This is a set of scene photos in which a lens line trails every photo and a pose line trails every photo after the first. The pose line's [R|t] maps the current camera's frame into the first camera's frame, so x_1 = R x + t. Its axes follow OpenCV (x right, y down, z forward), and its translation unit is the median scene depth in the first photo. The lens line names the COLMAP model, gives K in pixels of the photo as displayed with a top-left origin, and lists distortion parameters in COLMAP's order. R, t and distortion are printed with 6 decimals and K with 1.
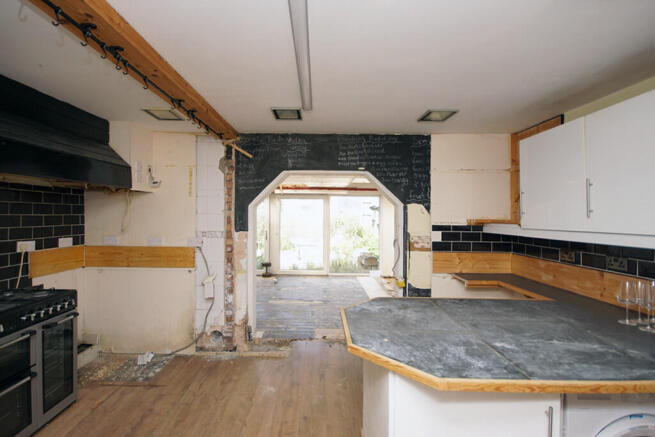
lens RADIAL K [[303.4, 0, 323.2], [0, 303.4, 216.7], [0, 0, 1]] dist [0.004373, -0.000430]
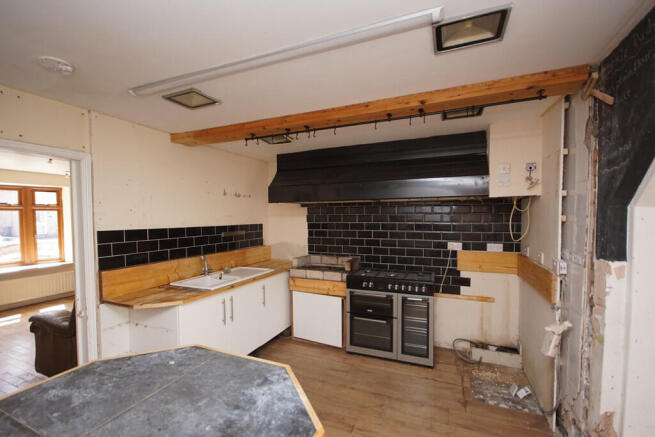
lens RADIAL K [[292.1, 0, 324.8], [0, 292.1, 223.5], [0, 0, 1]] dist [-0.003684, -0.002368]
pose [[-0.401909, 0.011523, -0.915607, 0.462130], [-0.005196, 0.999876, 0.014865, -0.021350], [0.915665, 0.010732, -0.401799, 0.989768]]
